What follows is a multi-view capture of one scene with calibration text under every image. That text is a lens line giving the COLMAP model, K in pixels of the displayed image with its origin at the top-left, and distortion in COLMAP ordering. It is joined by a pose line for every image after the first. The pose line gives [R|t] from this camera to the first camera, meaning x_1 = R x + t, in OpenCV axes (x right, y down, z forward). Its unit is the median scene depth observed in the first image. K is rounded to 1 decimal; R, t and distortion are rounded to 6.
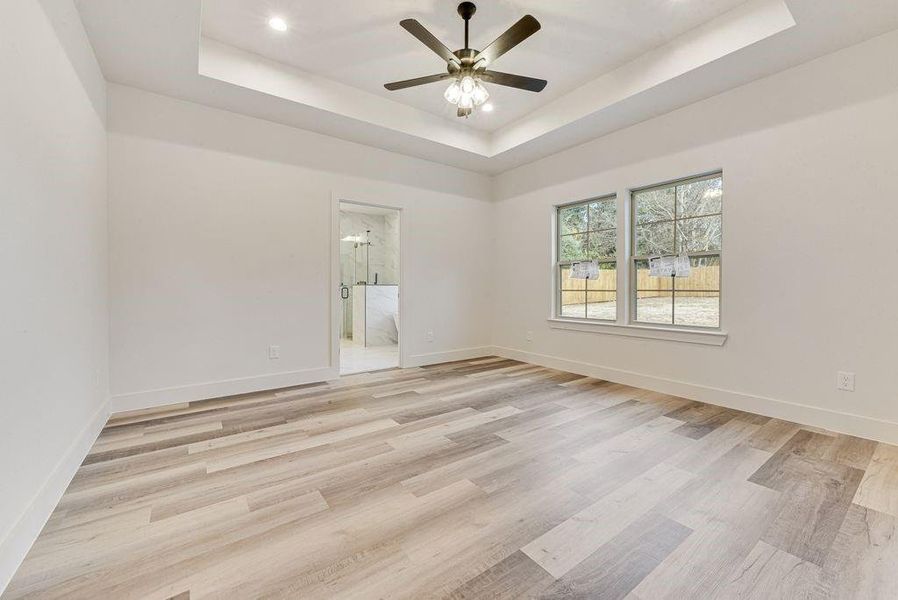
lens RADIAL K [[357.1, 0, 451.5], [0, 357.1, 305.7], [0, 0, 1]] dist [0.000467, -0.000198]
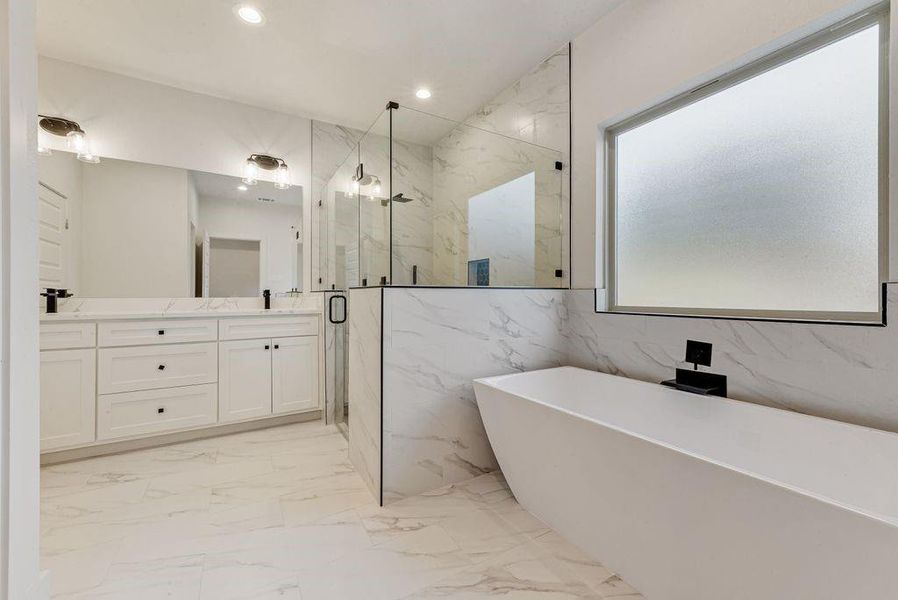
lens RADIAL K [[356.1, 0, 453.0], [0, 356.1, 296.1], [0, 0, 1]] dist [0.000766, -0.000005]
pose [[0.996272, -0.003121, -0.086206, -0.130674], [-0.001070, 0.998822, -0.048521, -0.029639], [0.086256, 0.048433, 0.995095, 0.589441]]
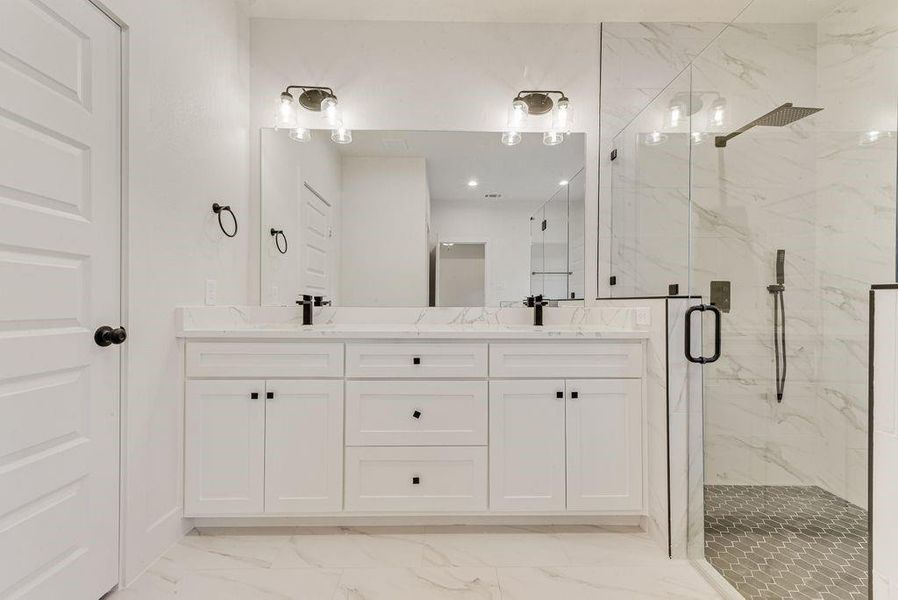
lens RADIAL K [[357.1, 0, 451.5], [0, 357.1, 305.7], [0, 0, 1]] dist [0.000467, -0.000198]
pose [[0.818033, 0.004519, -0.575154, -0.279215], [-0.030477, 0.998905, -0.035499, -0.037680], [0.574364, 0.046569, 0.817275, 0.722944]]
